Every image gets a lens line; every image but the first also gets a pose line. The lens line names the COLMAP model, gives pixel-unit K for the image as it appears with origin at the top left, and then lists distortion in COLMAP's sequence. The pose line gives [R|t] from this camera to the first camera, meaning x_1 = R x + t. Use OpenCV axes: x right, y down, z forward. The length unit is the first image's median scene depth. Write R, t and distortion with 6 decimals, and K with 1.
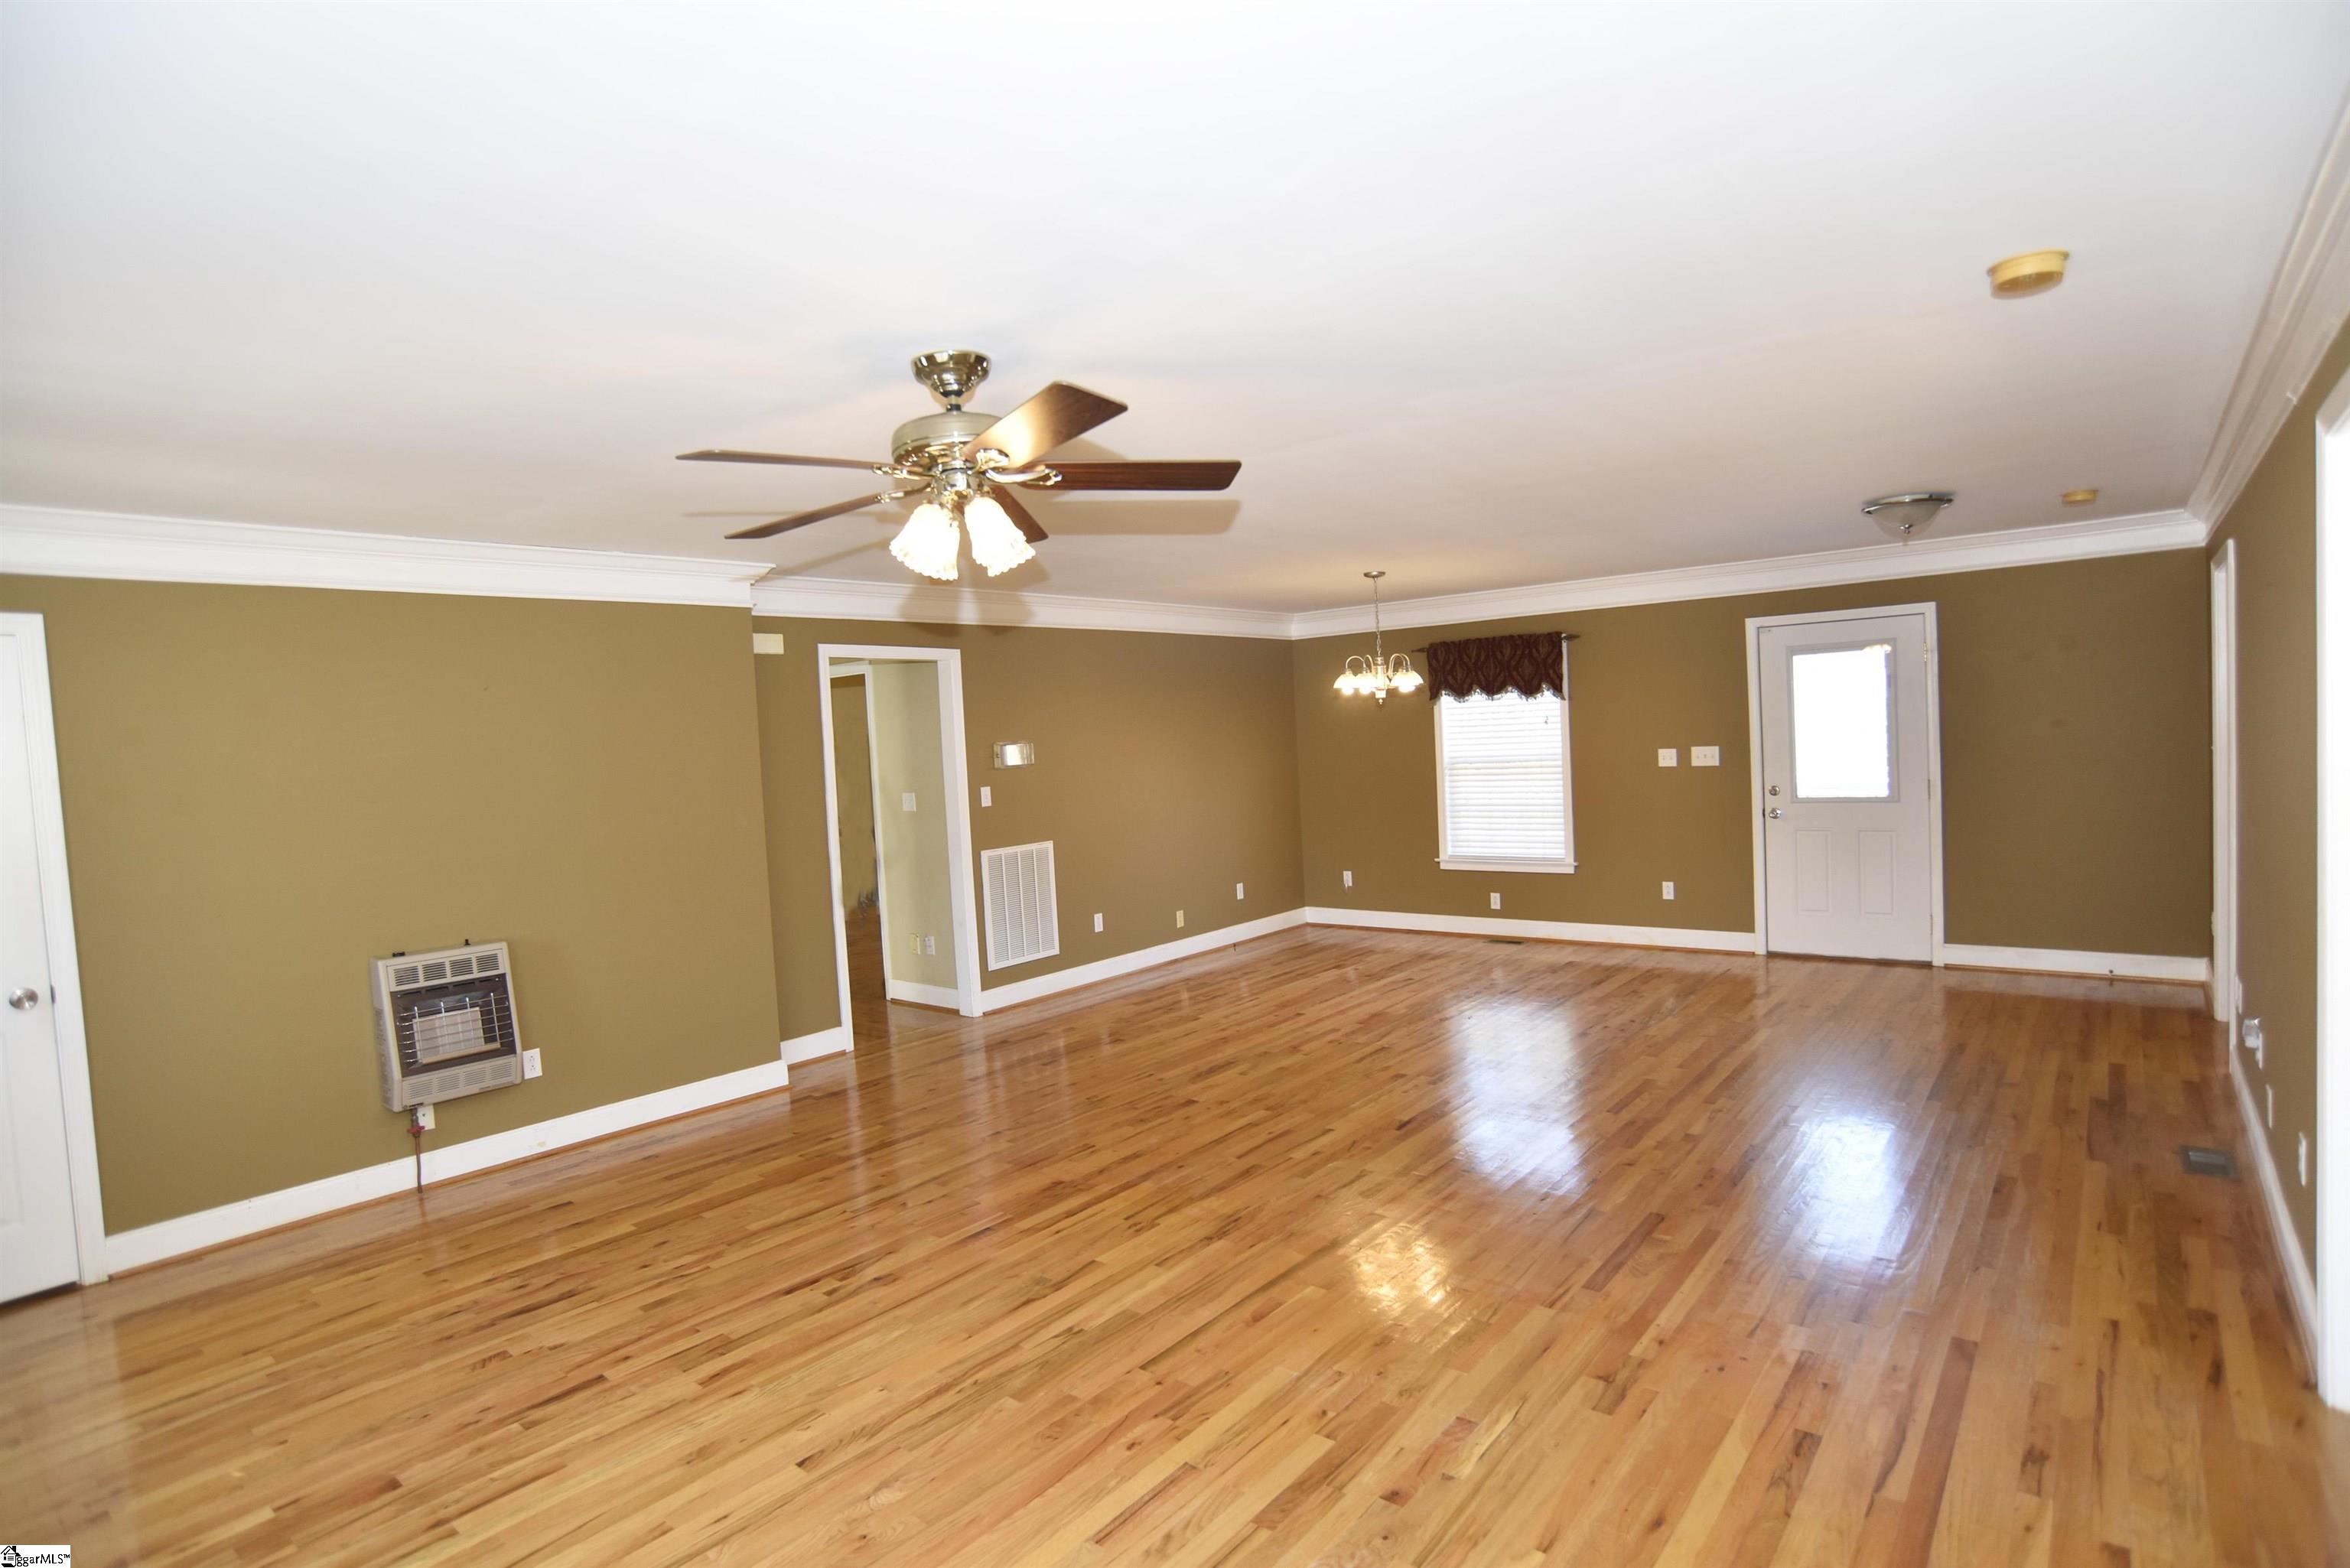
lens RADIAL K [[1198.4, 0, 1175.0], [0, 1198.4, 784.0], [0, 0, 1]] dist [-0.098877, 0.049778]
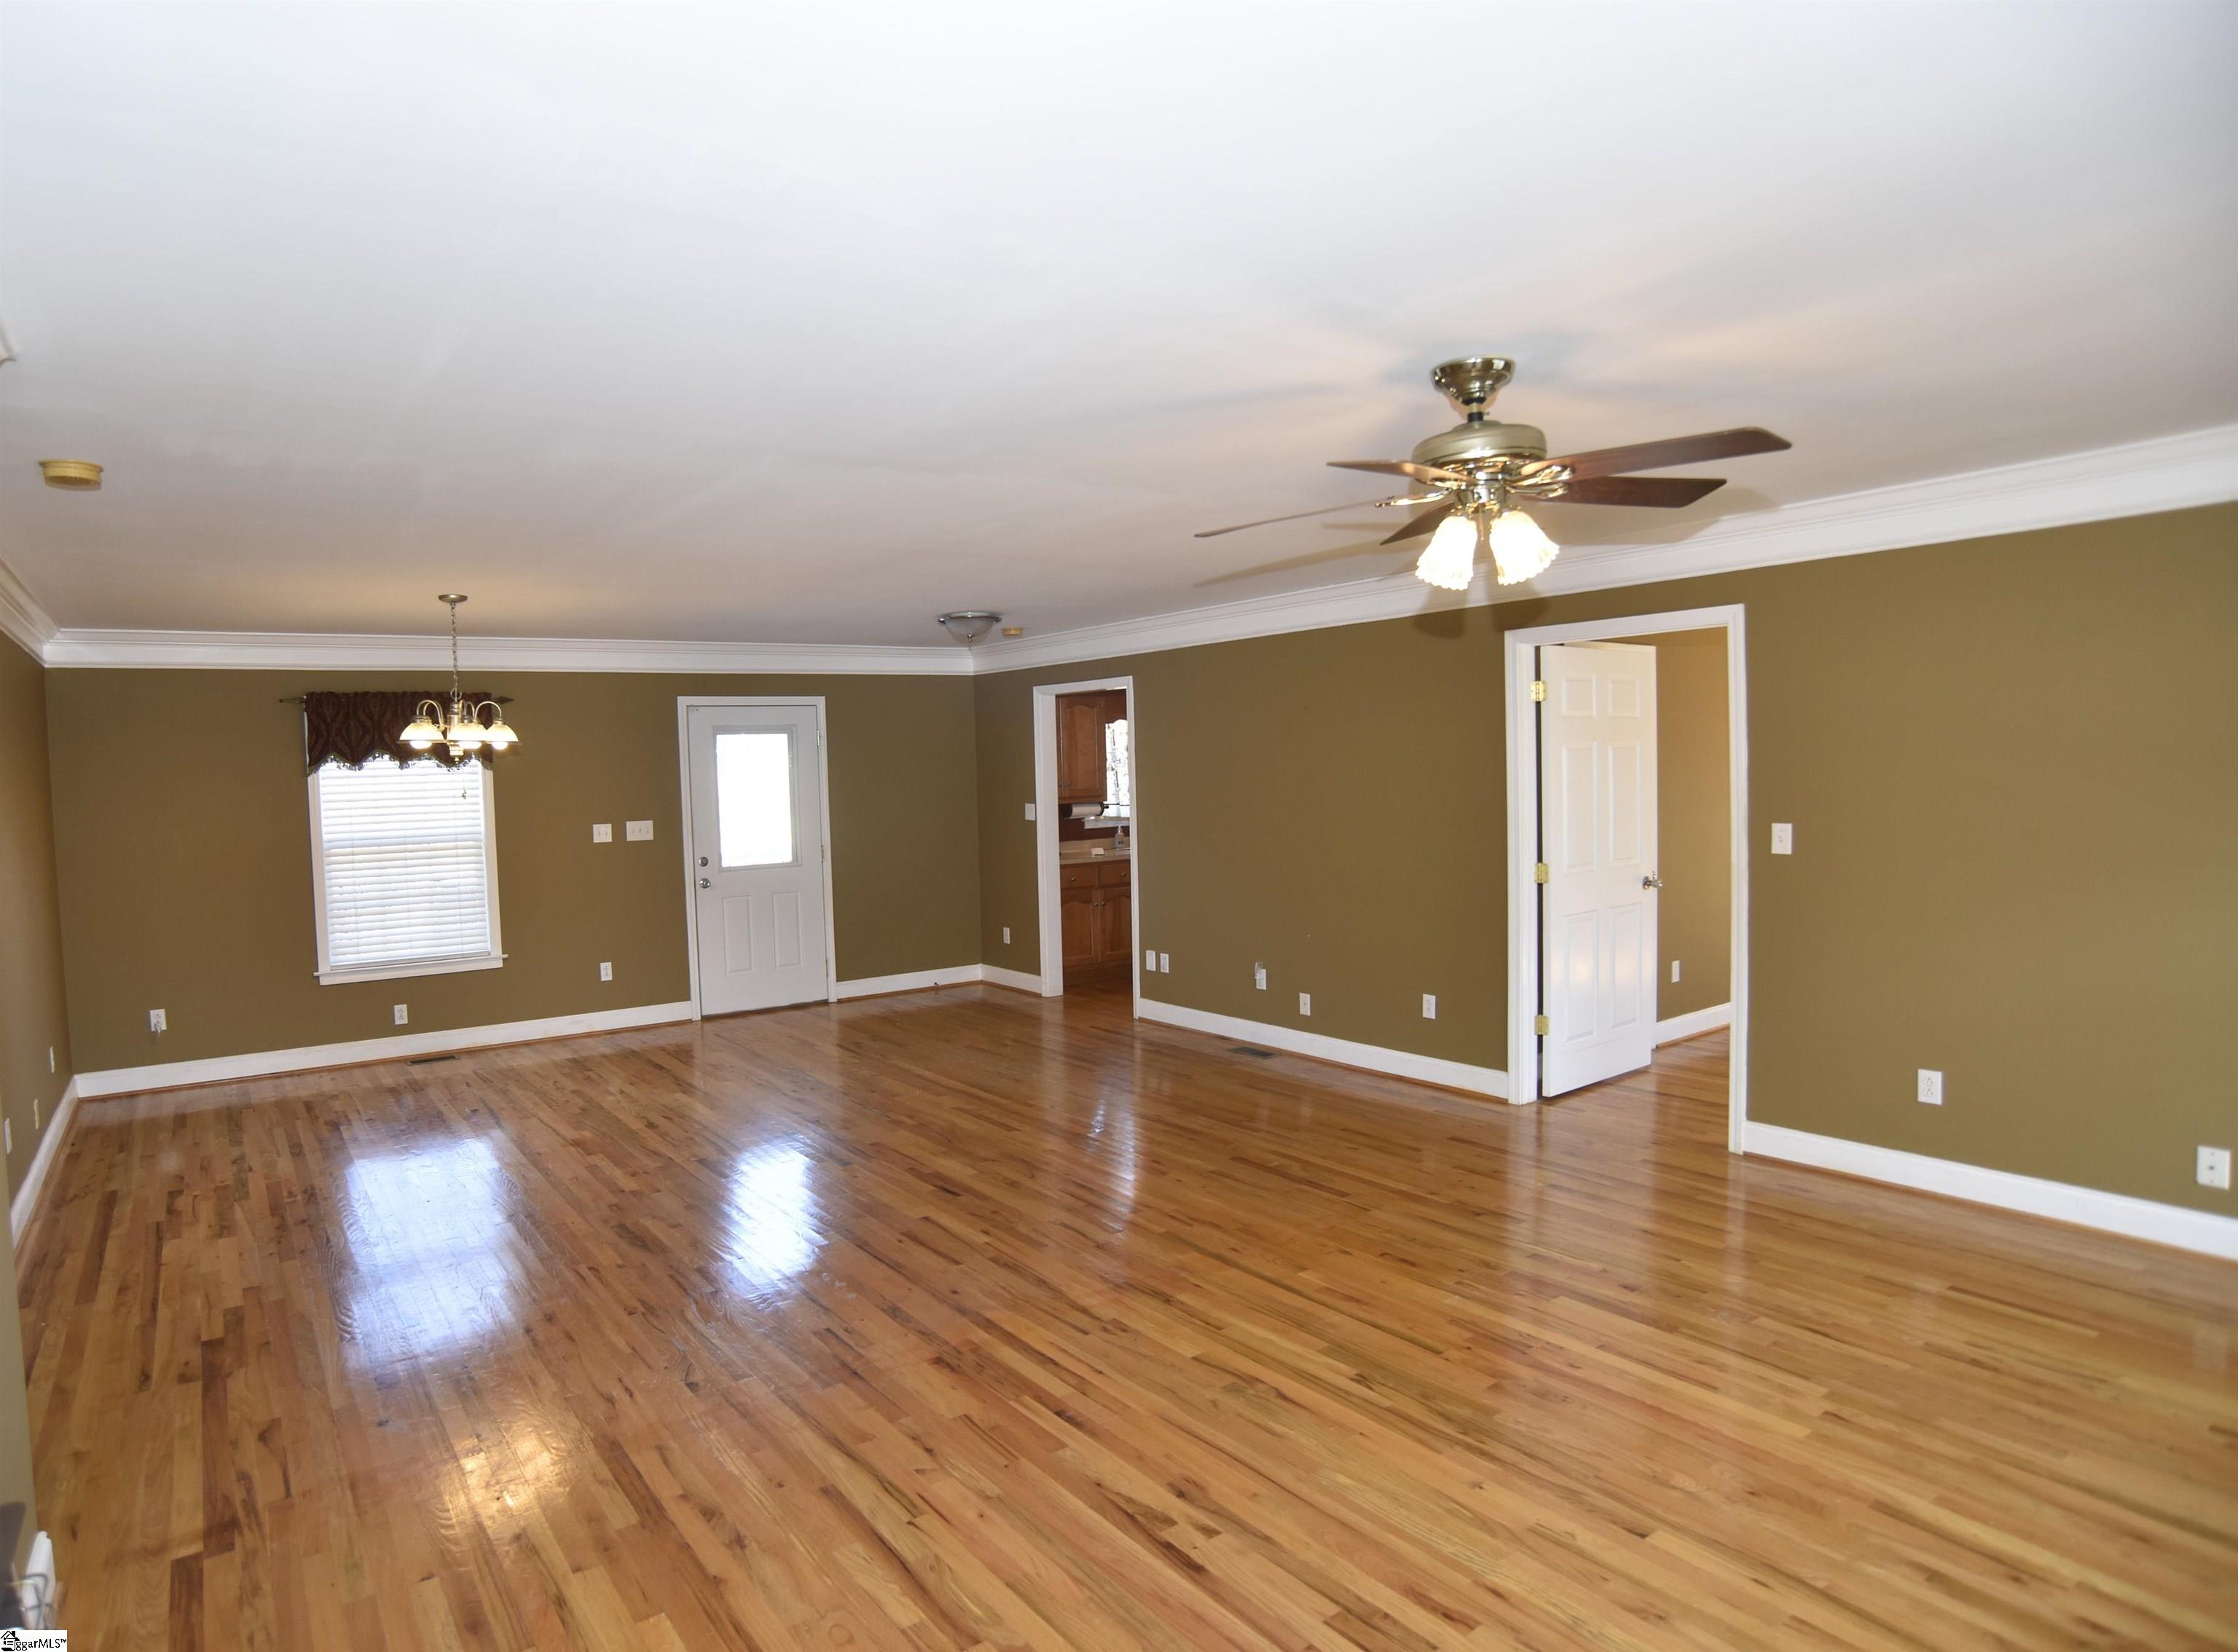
lens RADIAL K [[1261.4, 0, 991.8], [0, 1261.4, 827.3], [0, 0, 1]] dist [-0.105723, 0.057790]
pose [[0.300508, -0.001066, 0.953779, -0.574783], [0.055626, 0.998317, -0.016410, 0.009090], [-0.952156, 0.057987, 0.300062, 0.488076]]
